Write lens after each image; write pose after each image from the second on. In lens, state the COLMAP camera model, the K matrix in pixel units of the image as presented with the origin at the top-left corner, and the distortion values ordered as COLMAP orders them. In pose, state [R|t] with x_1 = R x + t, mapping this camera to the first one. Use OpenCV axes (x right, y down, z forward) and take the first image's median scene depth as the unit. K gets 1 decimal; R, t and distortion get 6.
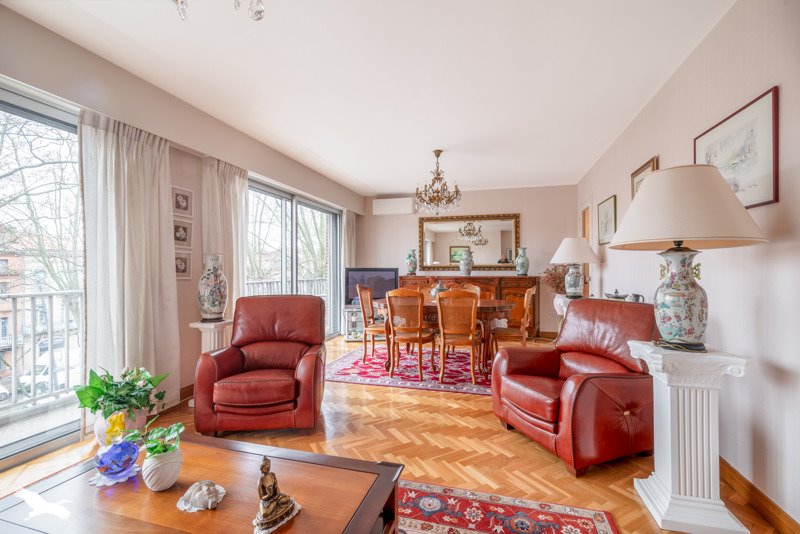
lens RADIAL K [[363.7, 0, 399.7], [0, 363.7, 268.0], [0, 0, 1]] dist [-0.000481, -0.000033]
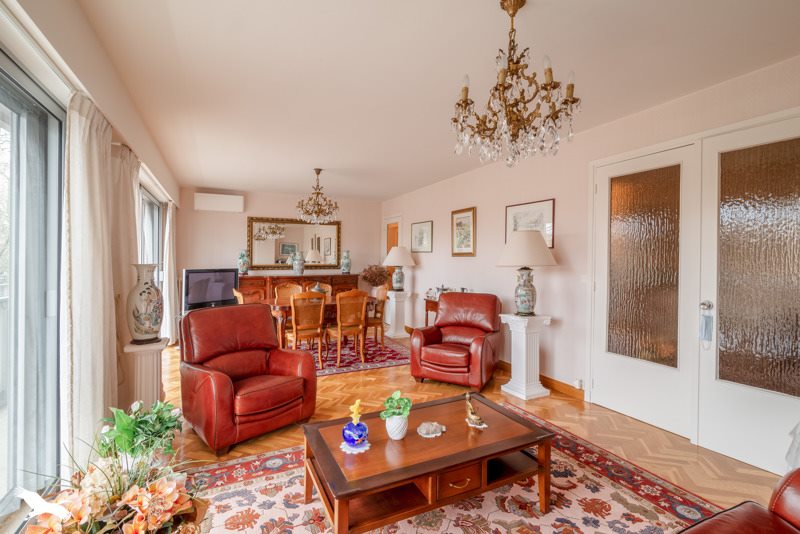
lens RADIAL K [[363.7, 0, 403.2], [0, 363.7, 263.9], [0, 0, 1]] dist [-0.000481, -0.000033]
pose [[0.749507, -0.004619, 0.661981, -0.416078], [-0.004908, 0.999909, 0.012533, -0.035747], [-0.661979, -0.012642, 0.749416, -0.037189]]
